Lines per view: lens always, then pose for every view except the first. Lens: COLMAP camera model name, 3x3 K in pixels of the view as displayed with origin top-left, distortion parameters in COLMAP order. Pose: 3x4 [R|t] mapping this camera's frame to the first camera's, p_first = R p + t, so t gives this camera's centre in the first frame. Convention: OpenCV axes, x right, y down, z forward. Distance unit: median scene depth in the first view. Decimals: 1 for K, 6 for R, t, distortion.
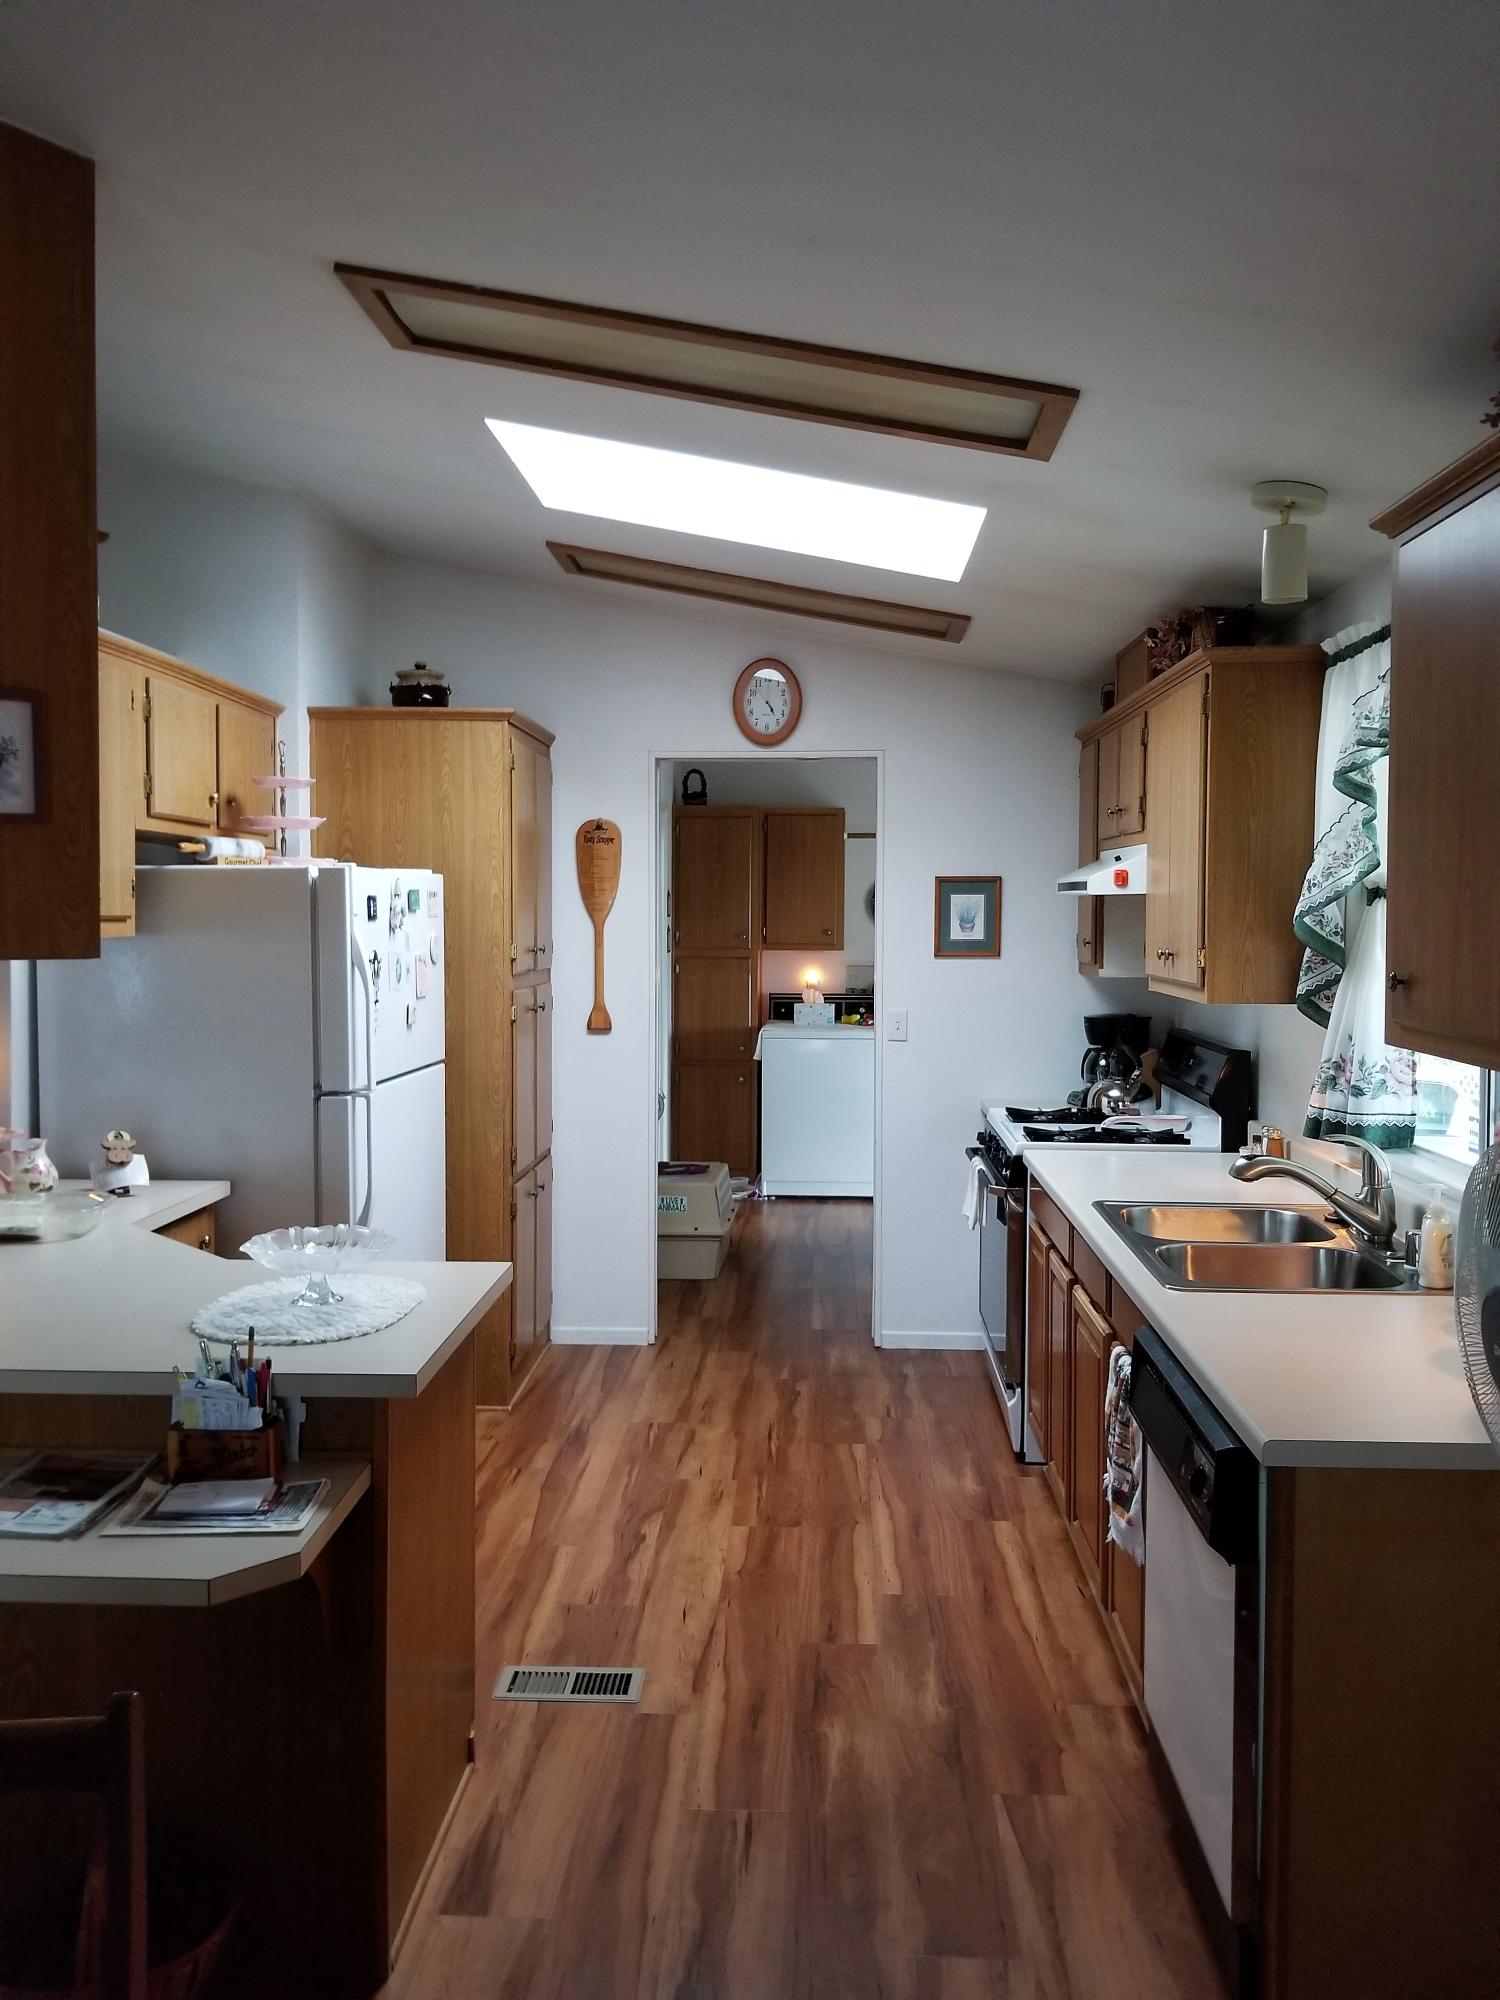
lens RADIAL K [[1521.5, 0, 750.0], [0, 1521.5, 1000.0], [0, 0, 1]] dist [-0.028790, 0.010124]
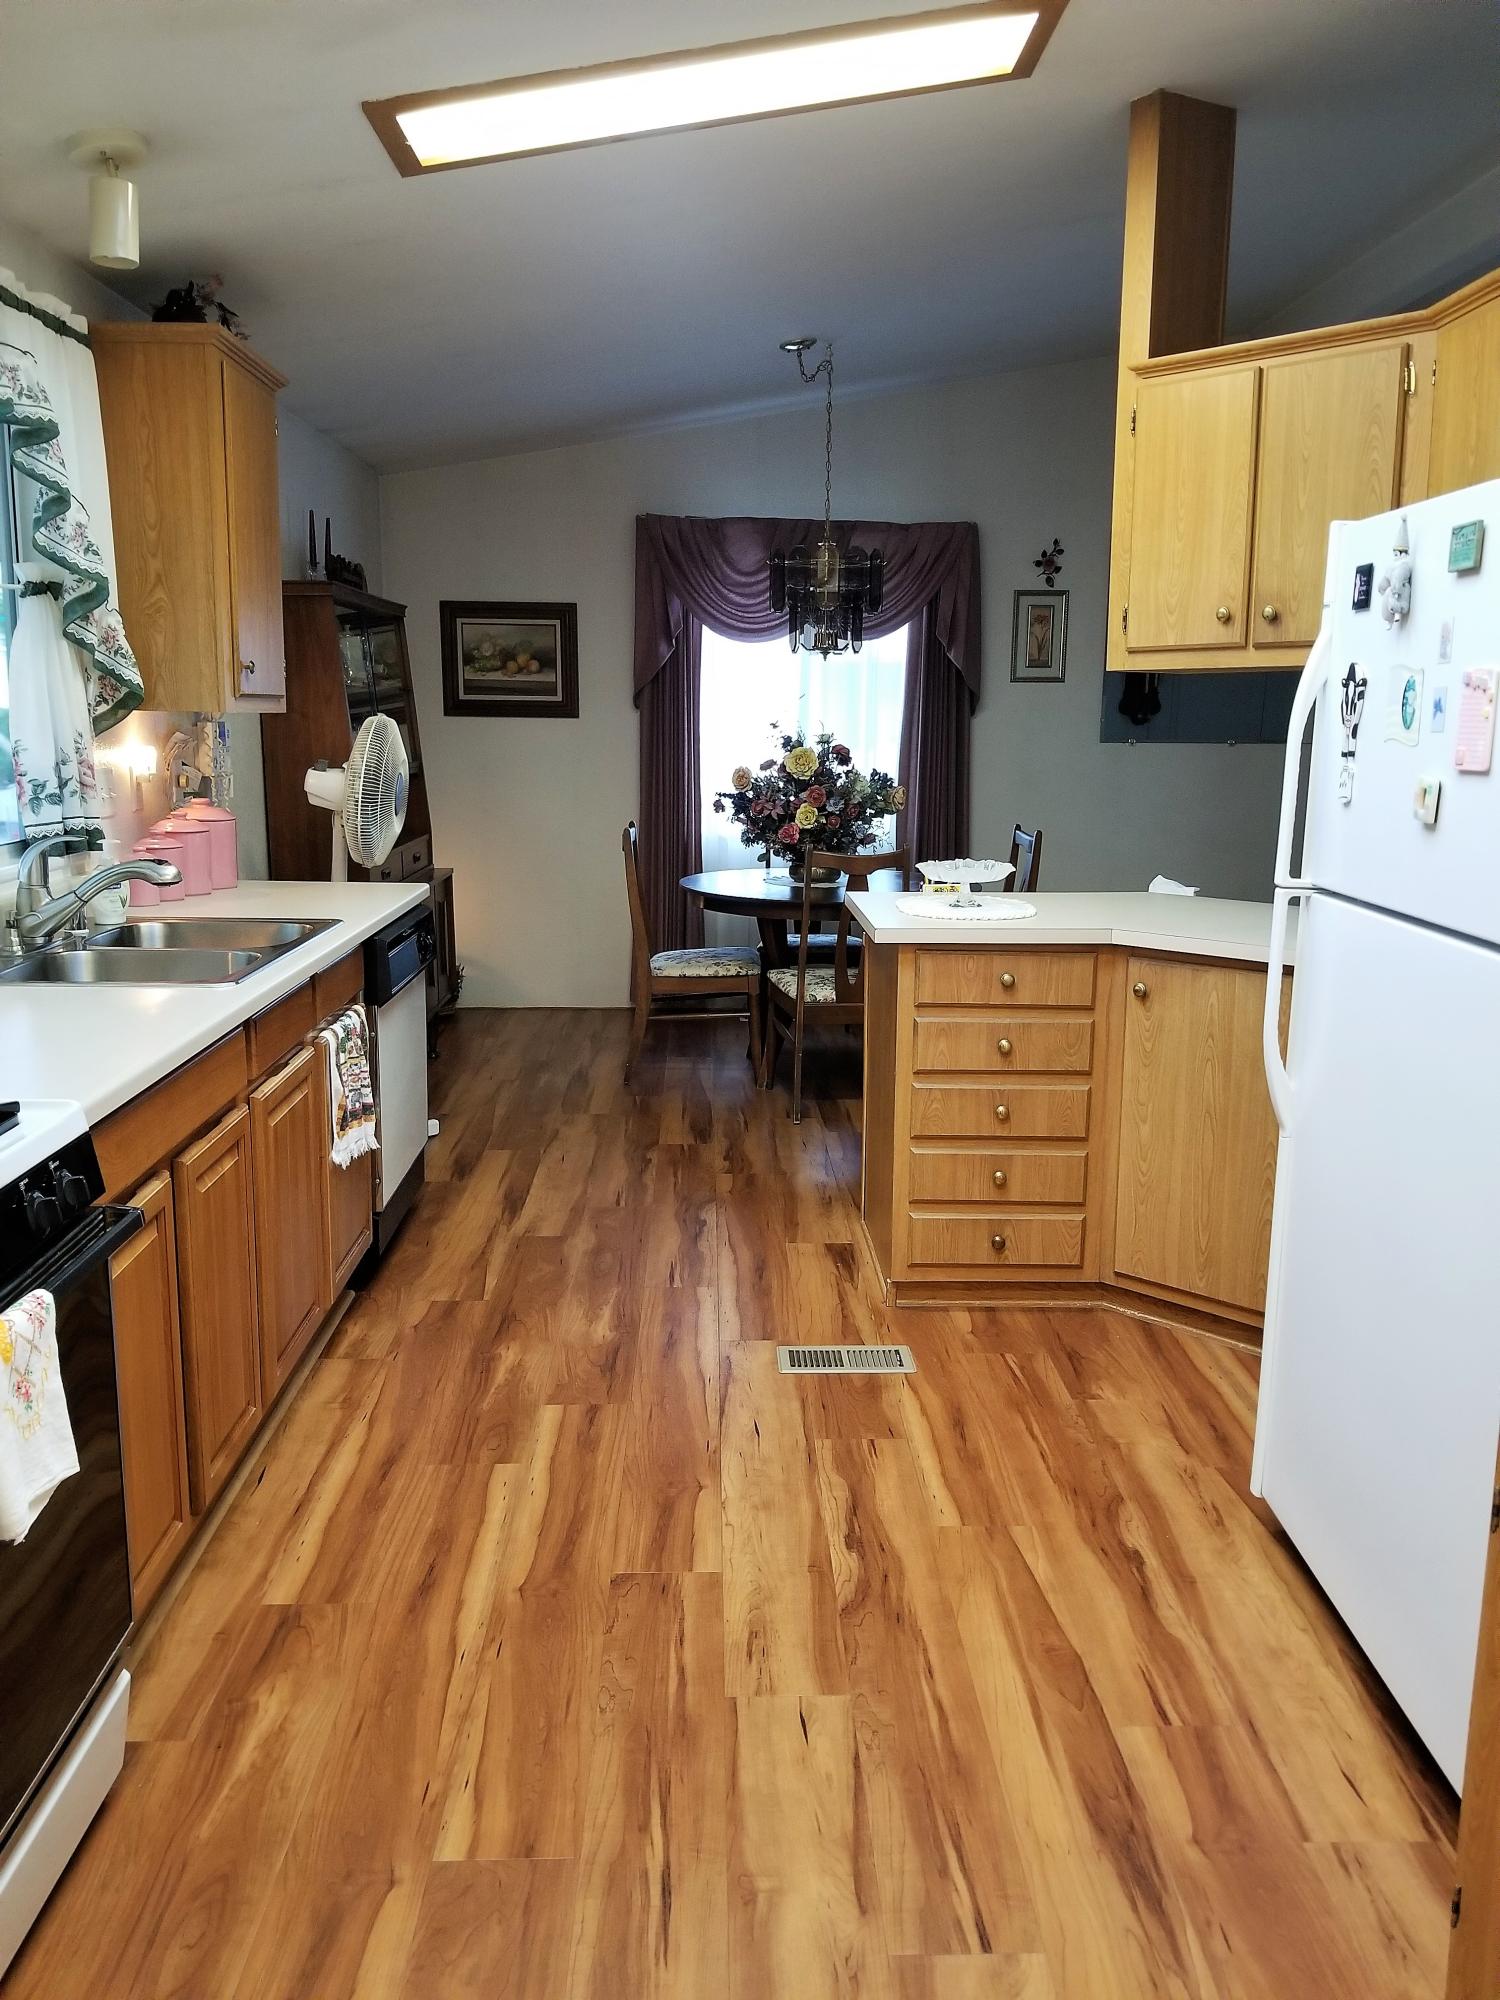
lens RADIAL K [[1521.5, 0, 750.0], [0, 1521.5, 1000.0], [0, 0, 1]] dist [-0.028790, 0.010124]
pose [[-0.996687, -0.007697, -0.080973, 0.031873], [-0.027193, 0.969762, 0.242532, -0.044591], [0.076658, 0.243930, -0.966758, 1.695398]]
